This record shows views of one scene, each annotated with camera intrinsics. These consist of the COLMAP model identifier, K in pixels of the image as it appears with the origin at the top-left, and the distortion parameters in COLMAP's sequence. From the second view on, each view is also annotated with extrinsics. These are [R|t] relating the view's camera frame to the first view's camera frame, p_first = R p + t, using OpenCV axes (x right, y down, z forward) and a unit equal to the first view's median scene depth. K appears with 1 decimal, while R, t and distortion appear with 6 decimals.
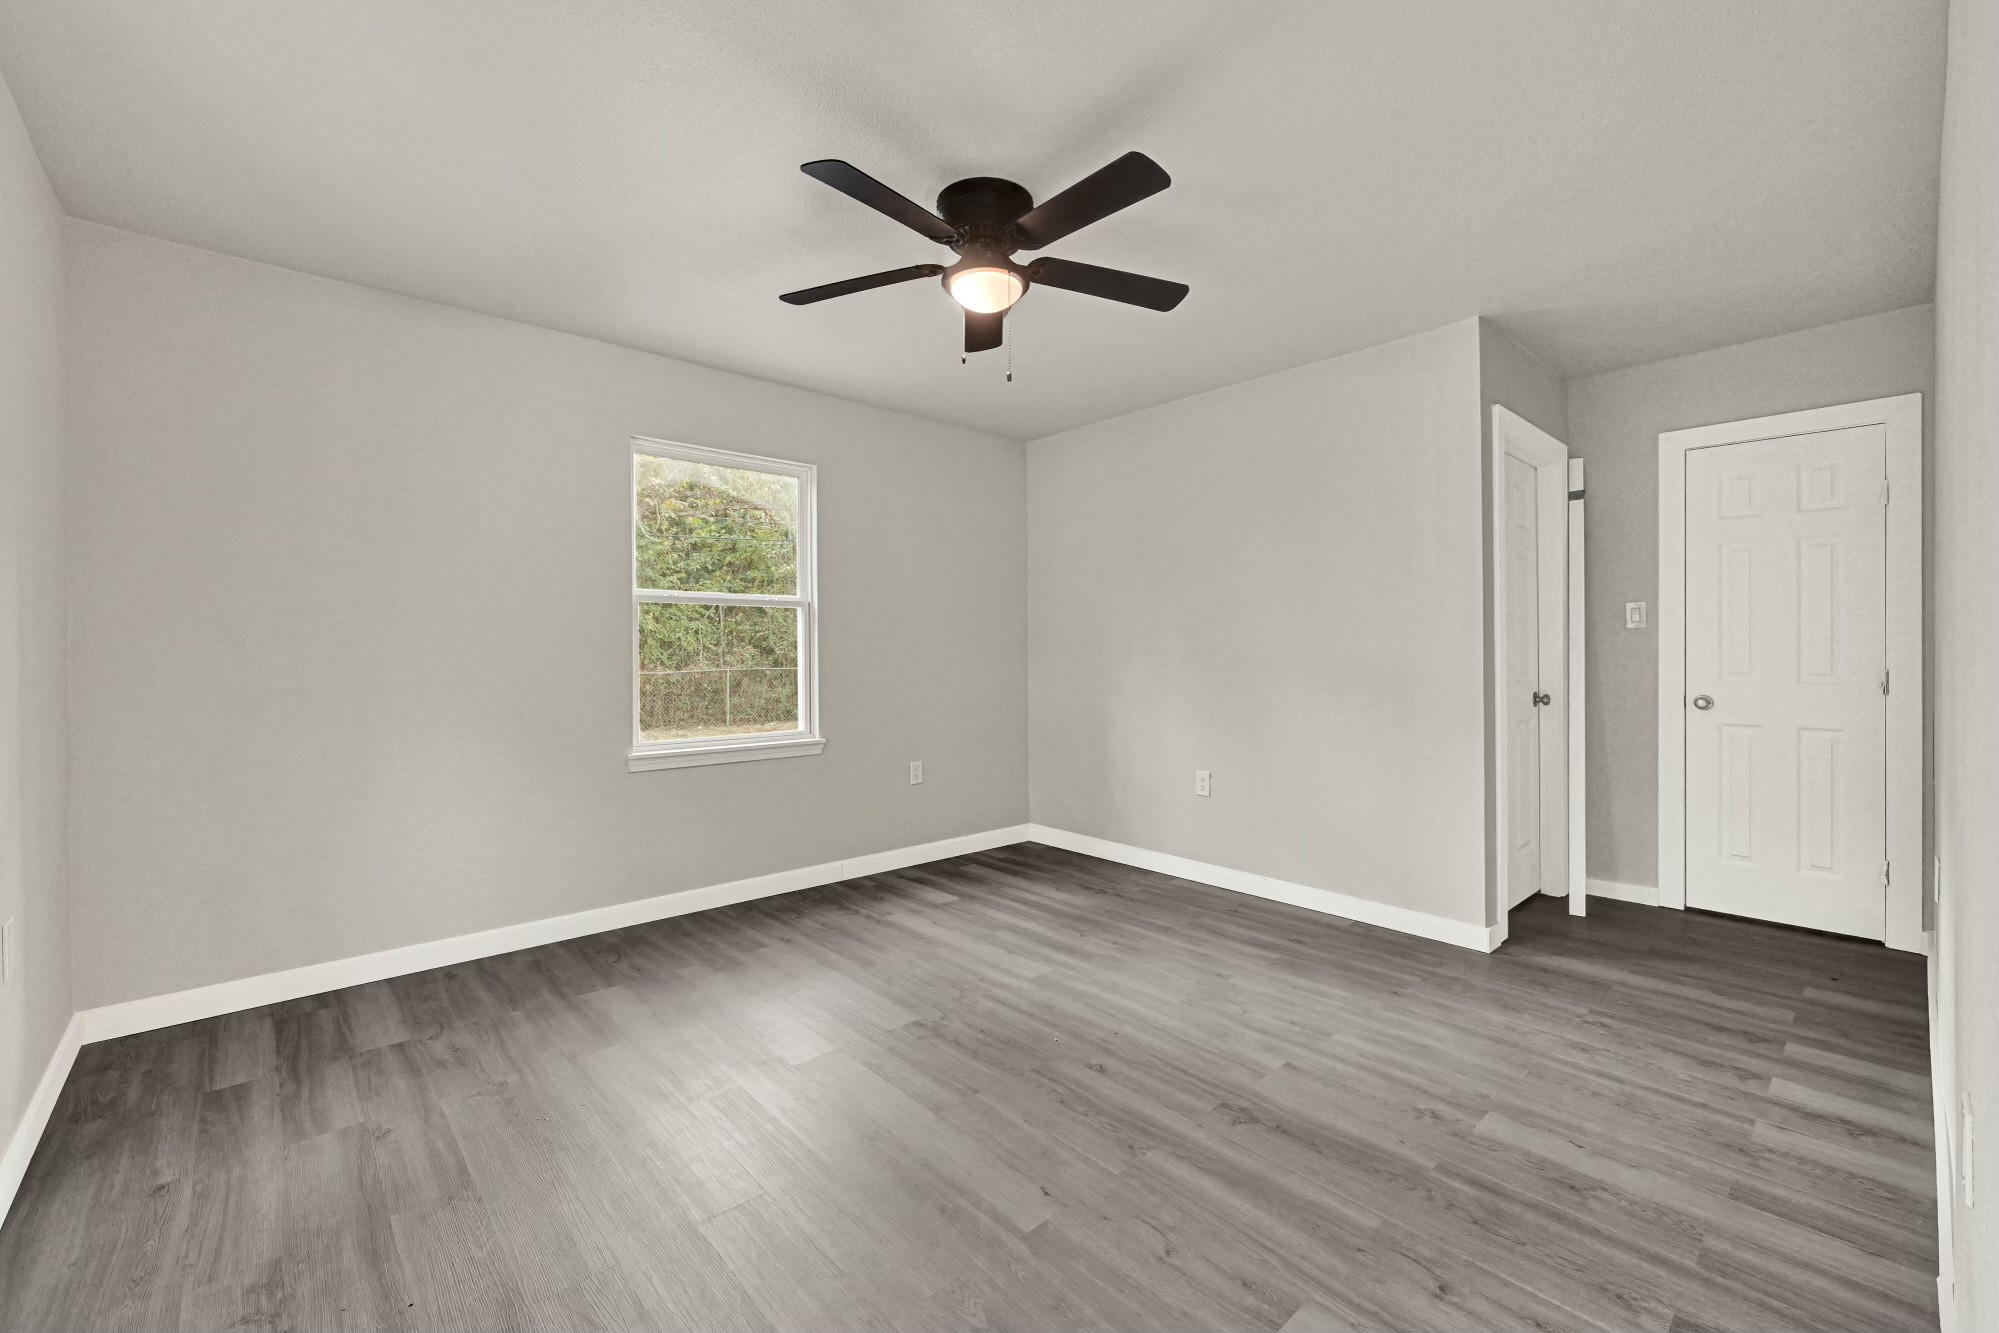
lens RADIAL K [[836.8, 0, 999.8], [0, 836.8, 653.1], [0, 0, 1]] dist [-0.023781, 0.000130]
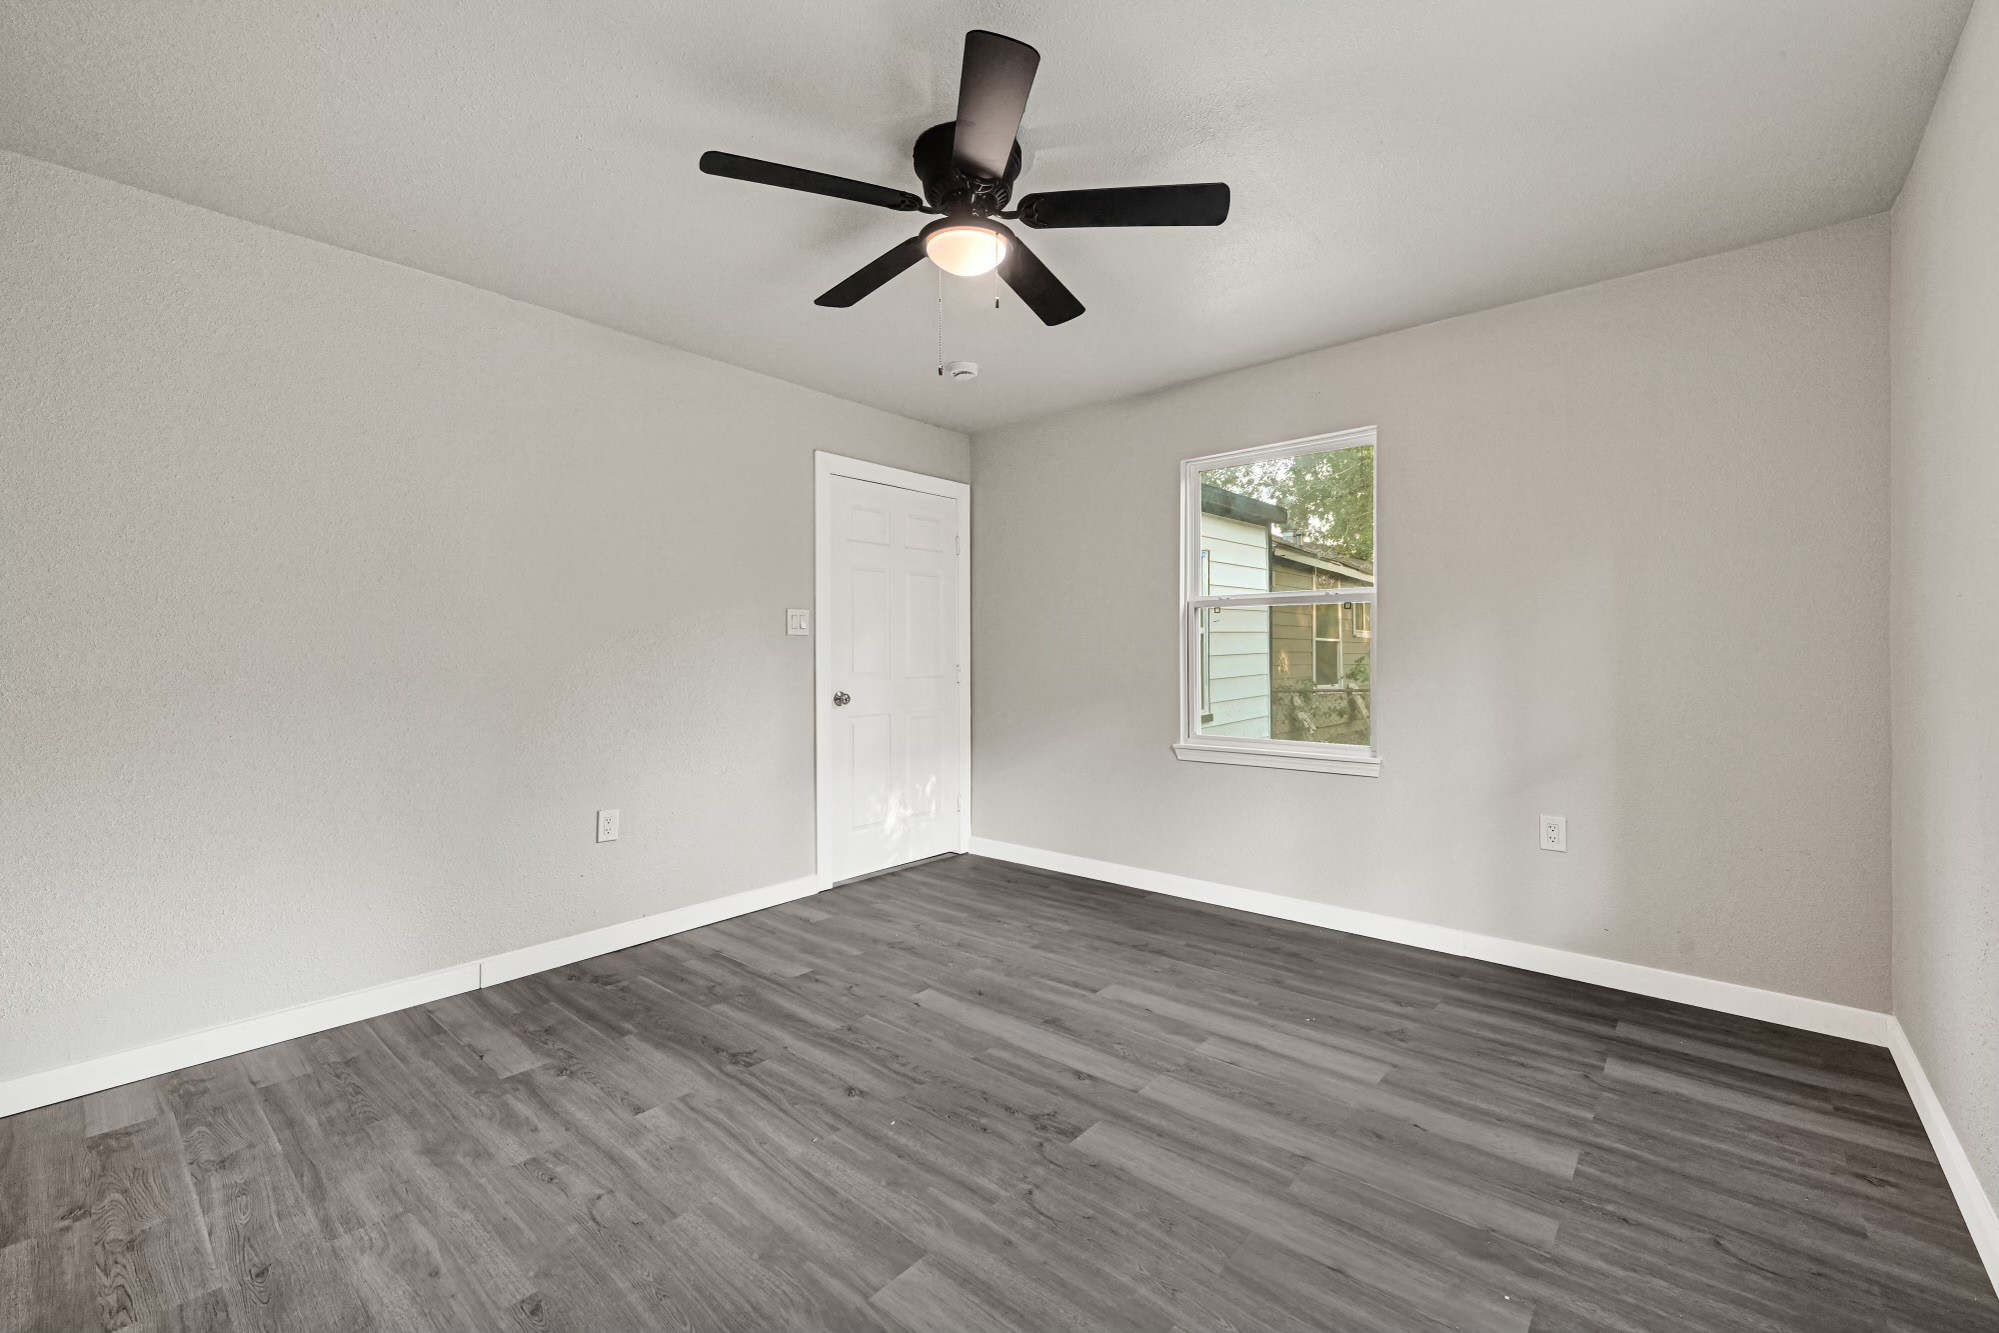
lens RADIAL K [[836.8, 0, 1000.2], [0, 836.8, 663.0], [0, 0, 1]] dist [-0.023781, 0.000130]
pose [[-0.993846, 0.006145, -0.110599, 0.055285], [0.004885, 0.999920, 0.011662, -0.002187], [0.110662, 0.011050, -0.993797, 2.028122]]
